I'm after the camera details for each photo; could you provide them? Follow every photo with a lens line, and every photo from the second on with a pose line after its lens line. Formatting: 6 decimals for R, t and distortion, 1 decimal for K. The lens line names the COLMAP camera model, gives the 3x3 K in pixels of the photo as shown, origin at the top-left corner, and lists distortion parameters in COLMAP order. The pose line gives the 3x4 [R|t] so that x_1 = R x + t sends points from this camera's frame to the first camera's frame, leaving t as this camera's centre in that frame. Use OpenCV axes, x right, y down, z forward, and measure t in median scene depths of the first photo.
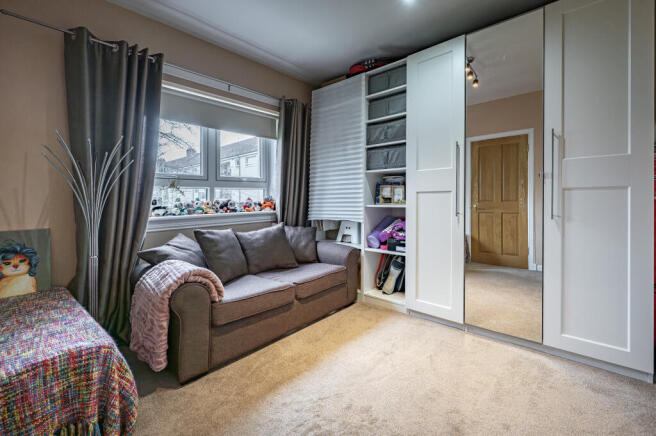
lens RADIAL K [[281.6, 0, 335.8], [0, 281.6, 192.9], [0, 0, 1]] dist [-0.000431, -0.000198]
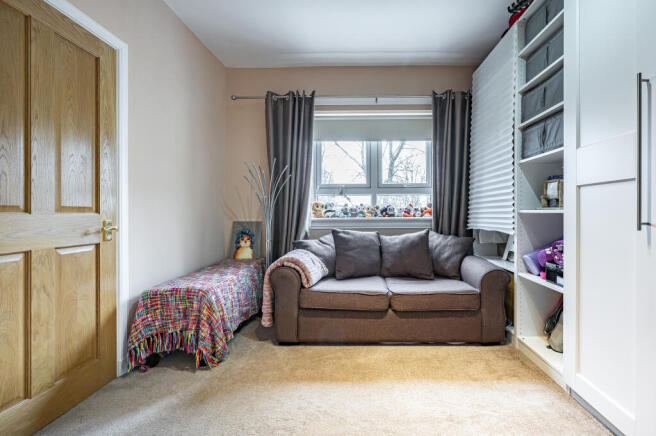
lens RADIAL K [[274.2, 0, 359.4], [0, 274.2, 206.3], [0, 0, 1]] dist [0.000447, -0.000034]
pose [[0.649120, -0.007687, -0.760648, 0.383367], [0.010014, 0.999949, -0.001560, 0.032298], [0.760620, -0.006605, 0.649163, 0.273952]]
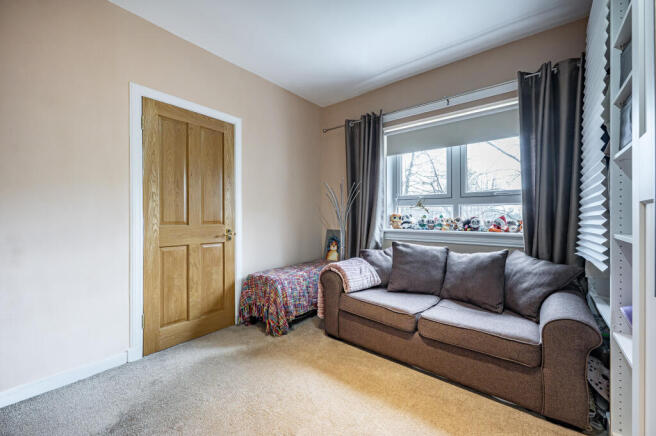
lens RADIAL K [[261.0, 0, 328.3], [0, 261.0, 212.1], [0, 0, 1]] dist [-0.000582, -0.000146]
pose [[0.027524, -0.005112, -0.999608, 0.525142], [0.012394, 0.999912, -0.004772, 0.005861], [0.999544, -0.012258, 0.027585, 0.569879]]
